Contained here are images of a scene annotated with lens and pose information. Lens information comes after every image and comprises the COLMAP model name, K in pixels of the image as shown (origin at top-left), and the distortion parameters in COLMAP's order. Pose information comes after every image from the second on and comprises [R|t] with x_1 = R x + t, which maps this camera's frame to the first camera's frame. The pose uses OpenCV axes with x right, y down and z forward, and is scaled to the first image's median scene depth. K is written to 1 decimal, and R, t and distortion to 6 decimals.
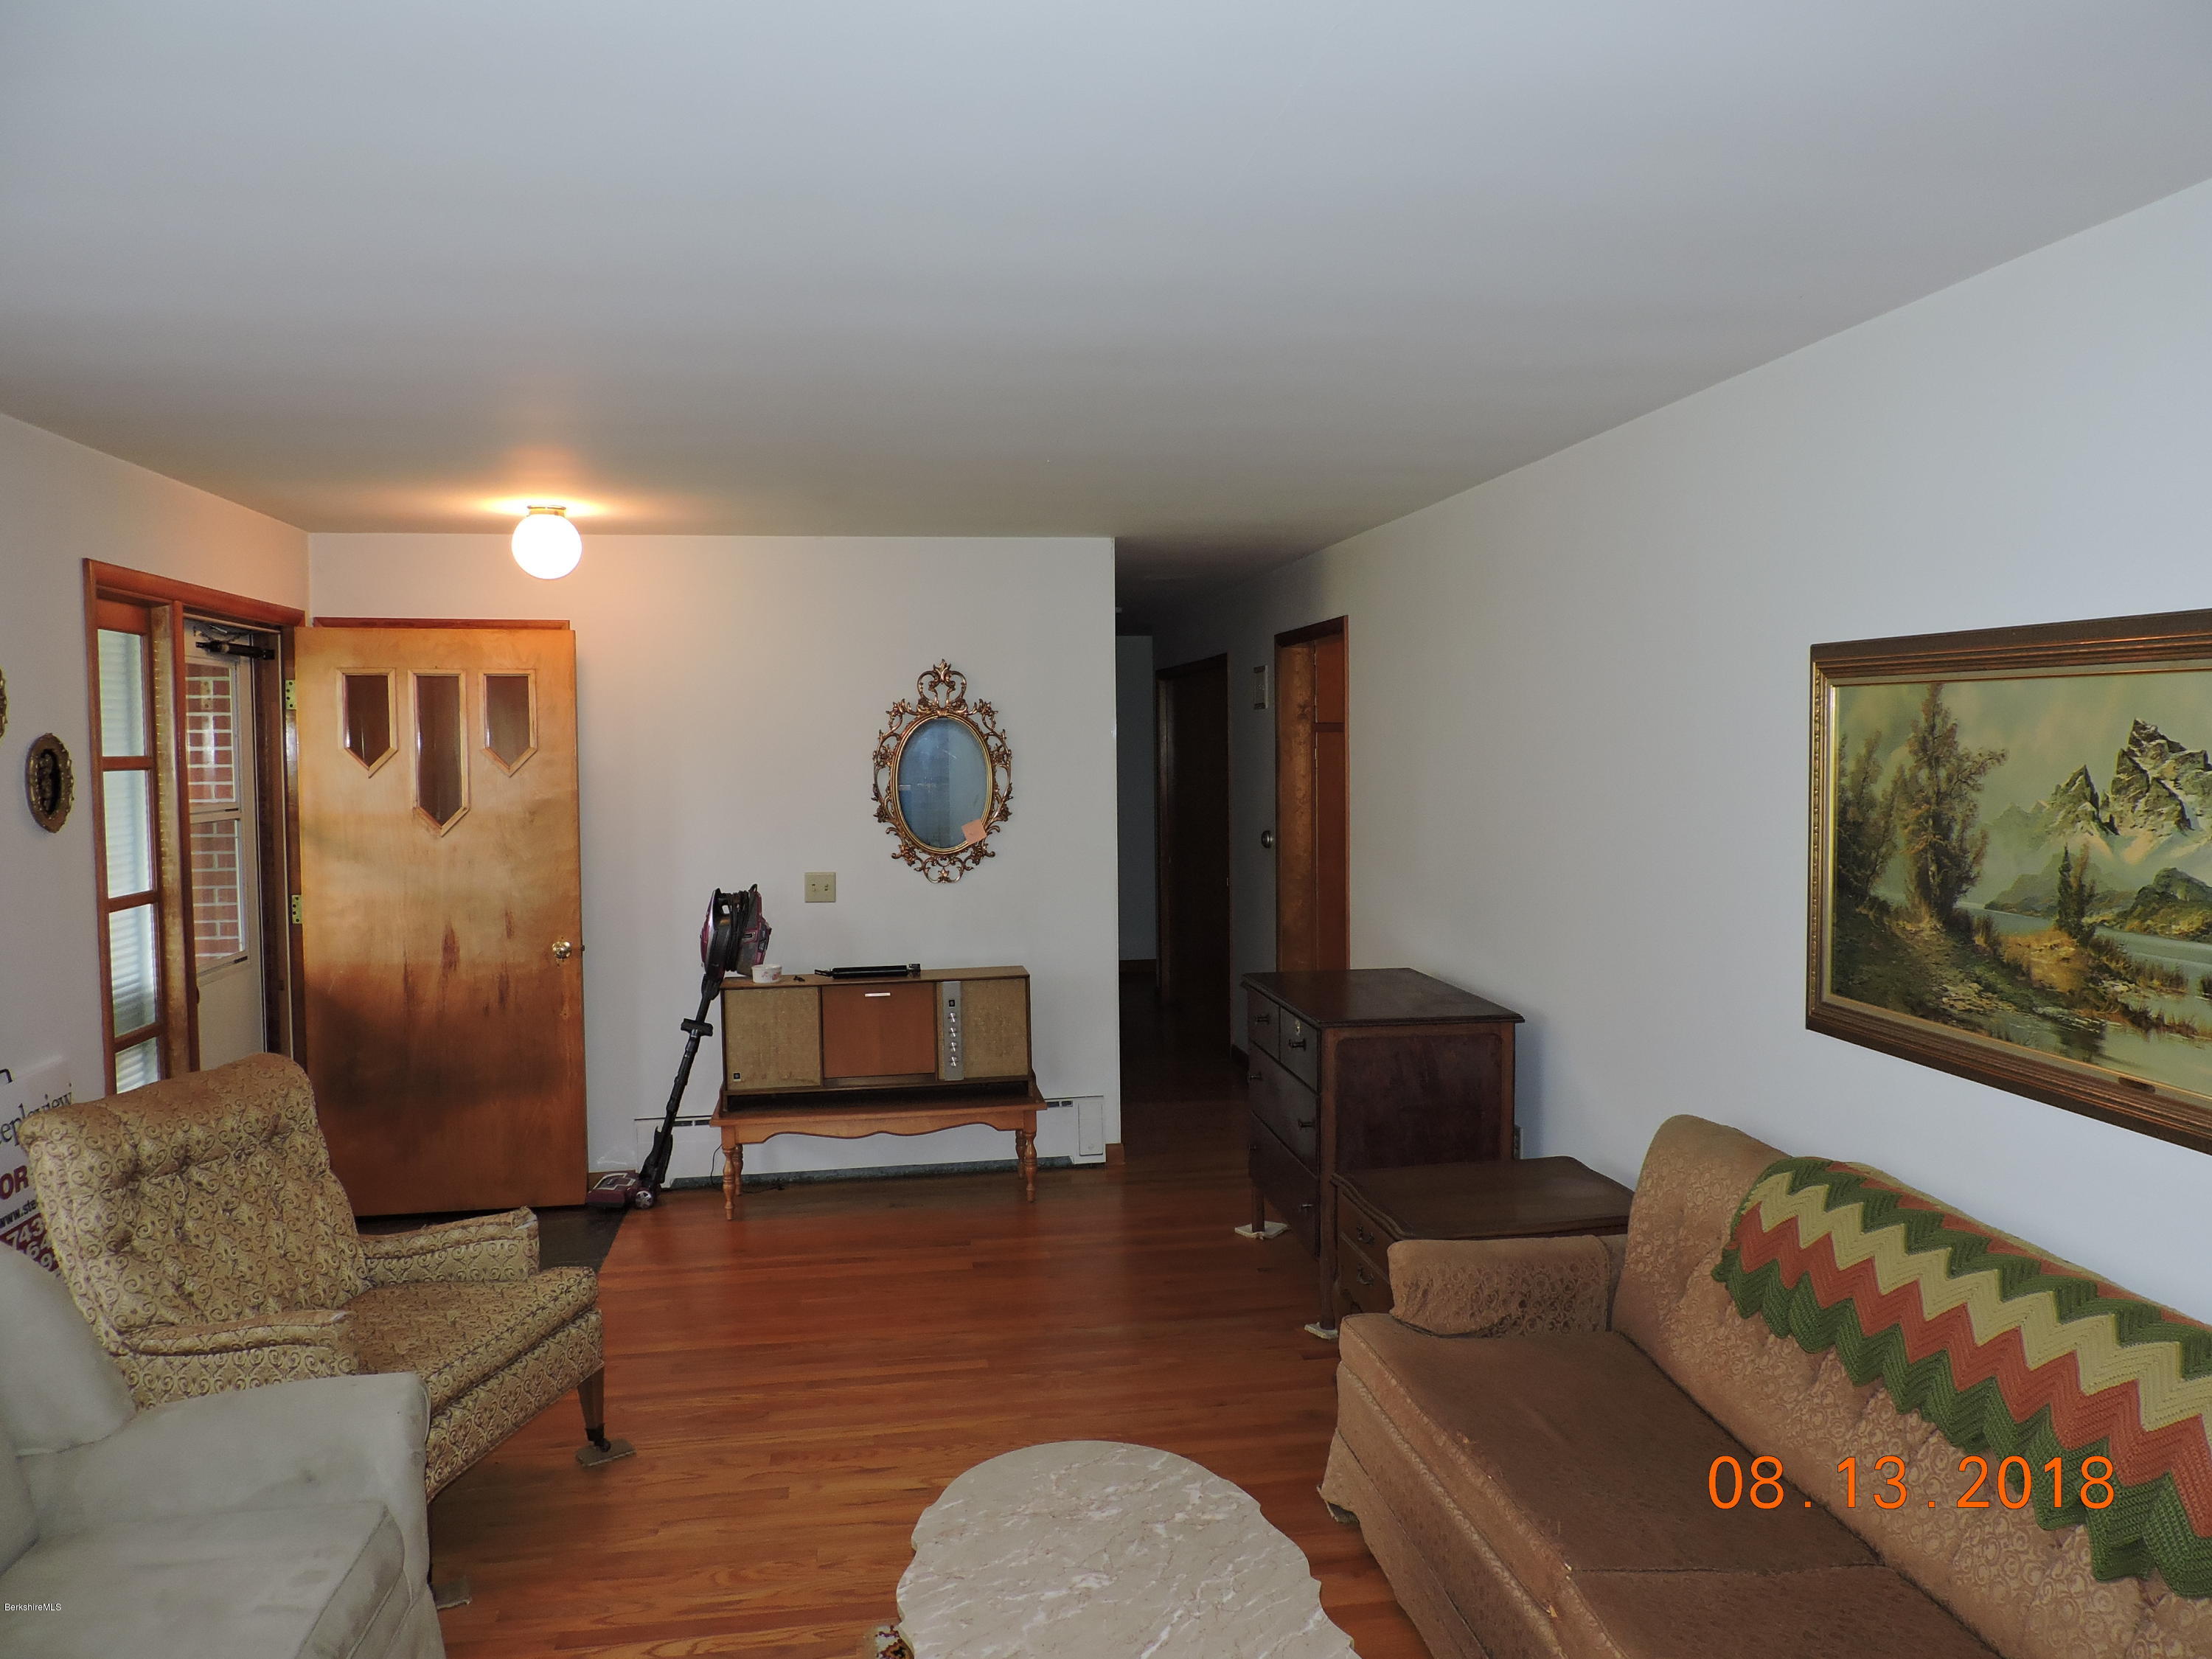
lens RADIAL K [[1565.6, 0, 1108.7], [0, 1565.6, 834.3], [0, 0, 1]] dist [0.003158, 0.000135]
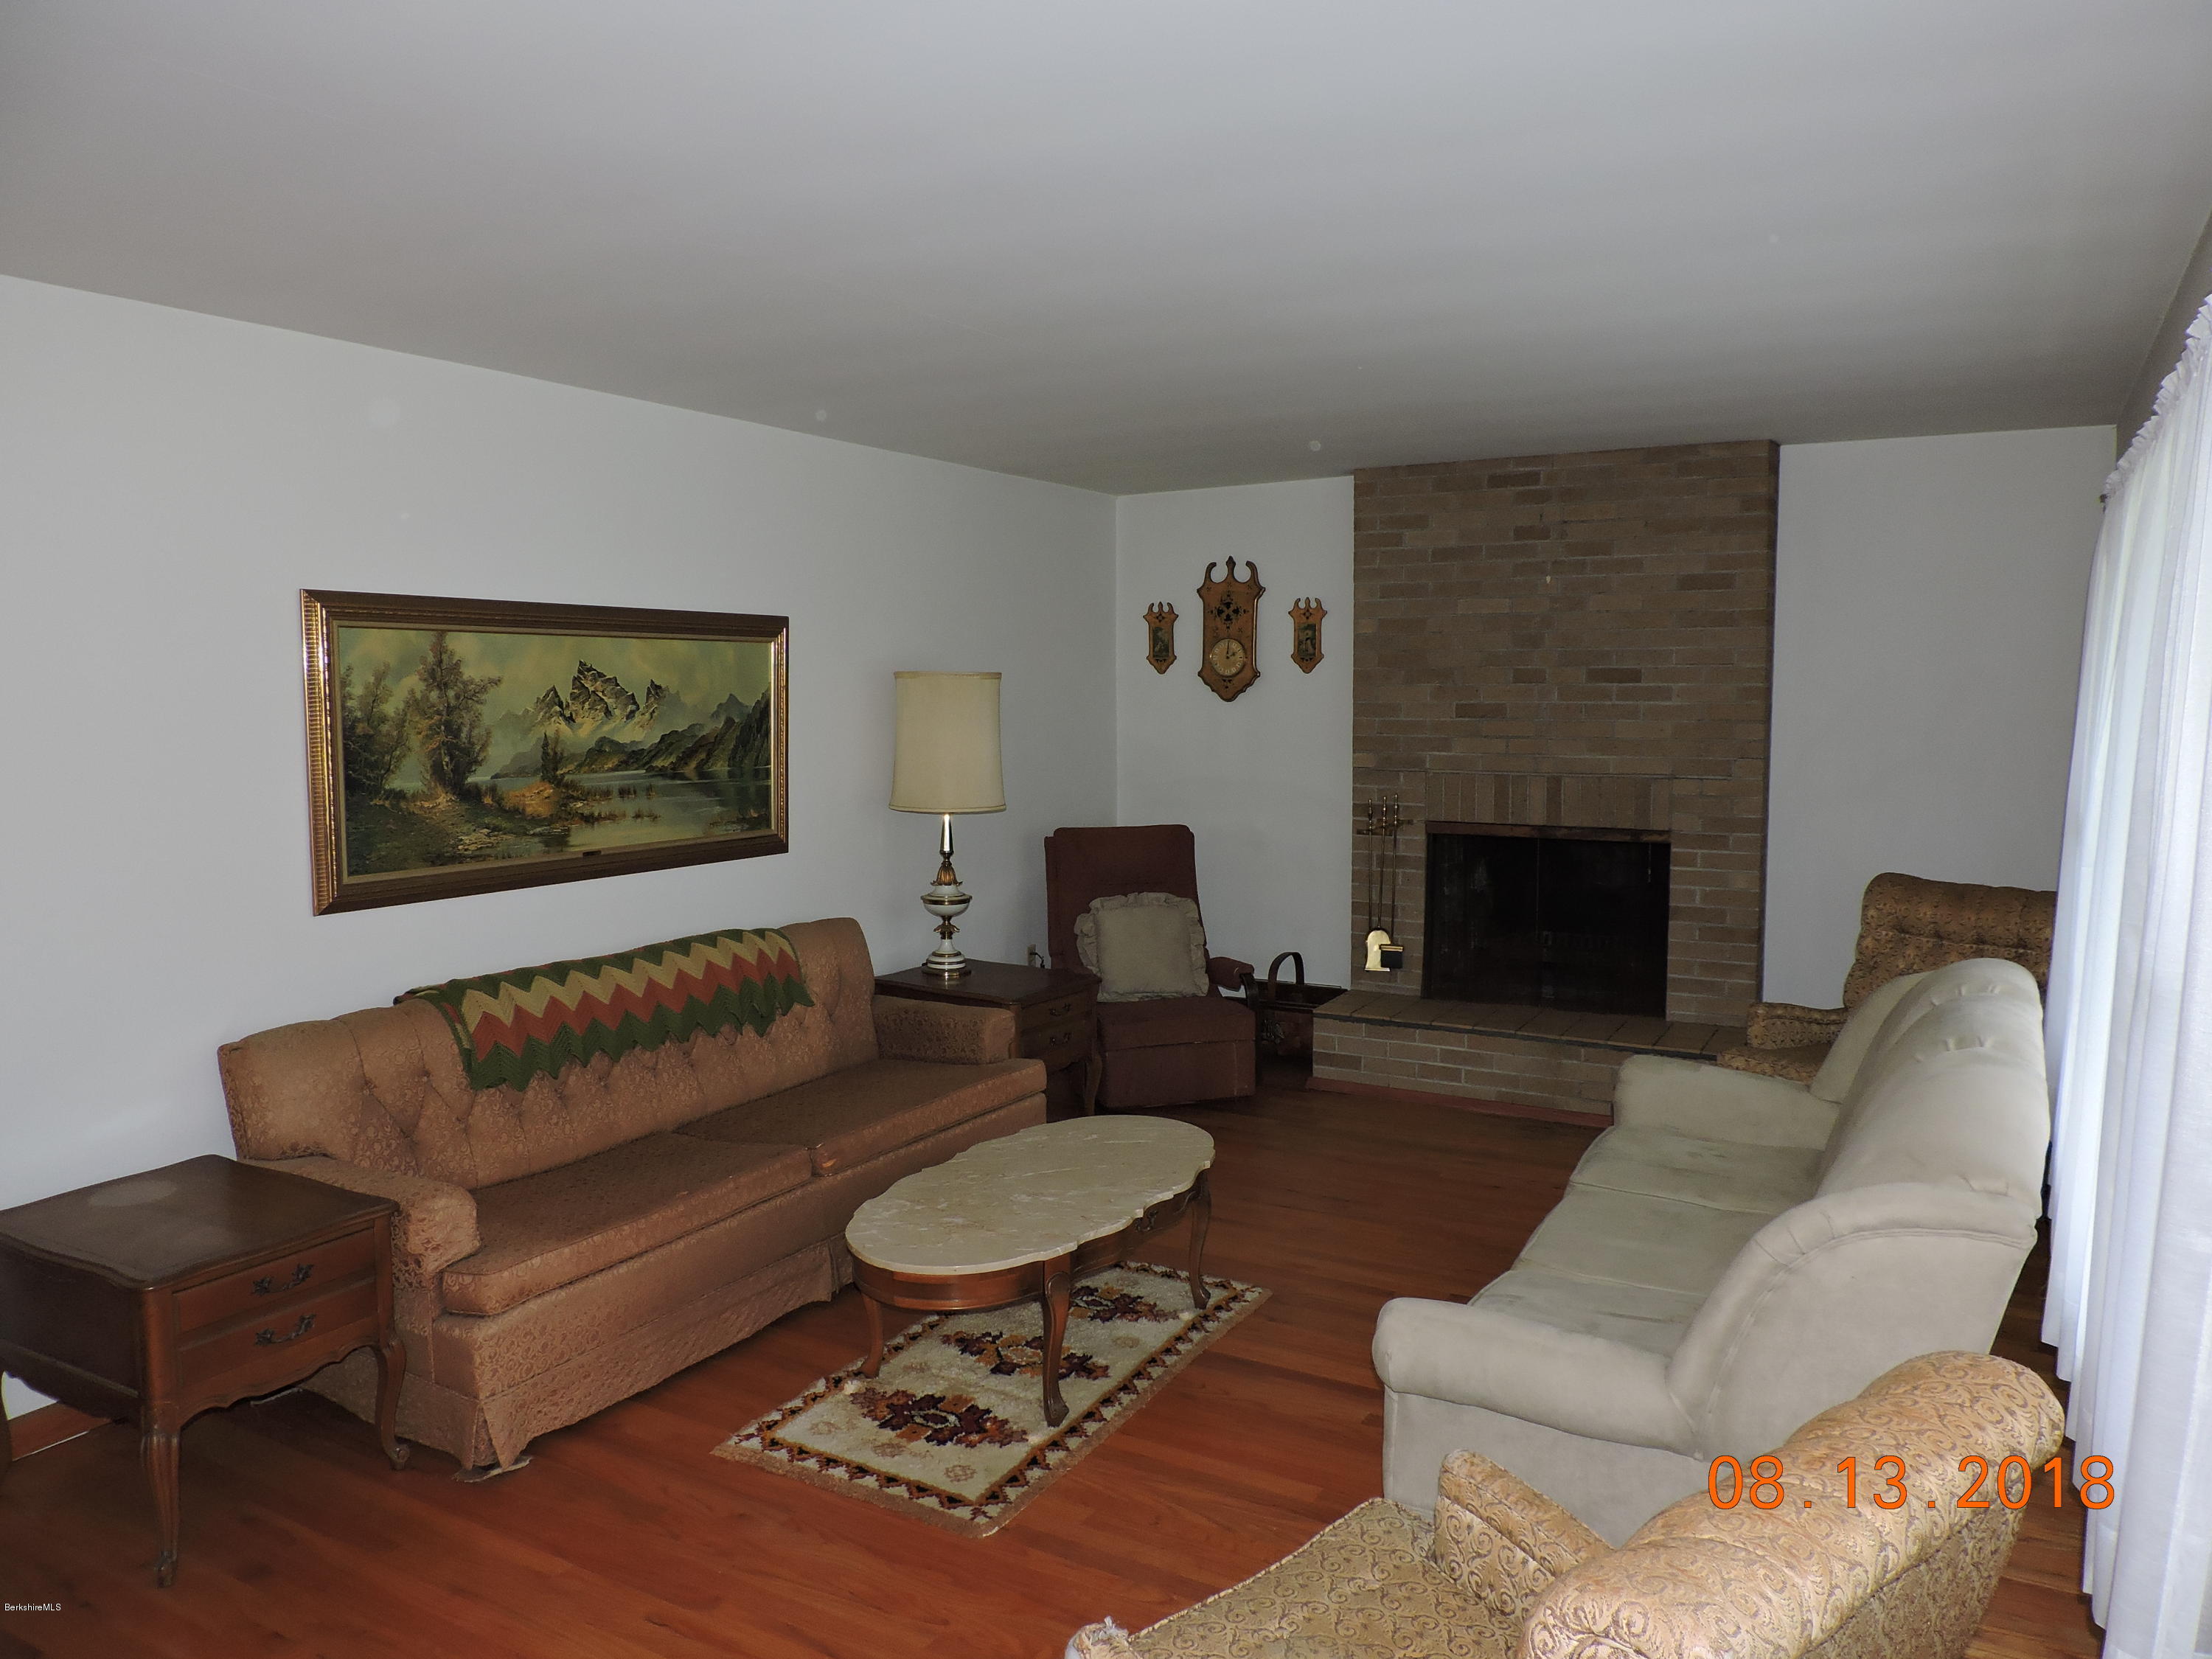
lens RADIAL K [[1565.6, 0, 1107.8], [0, 1565.6, 826.1], [0, 0, 1]] dist [0.003158, 0.000135]
pose [[-0.772967, -0.034163, 0.633526, -0.911329], [0.061005, 0.989920, 0.127815, -0.068473], [-0.631507, 0.137445, -0.763091, 1.814085]]
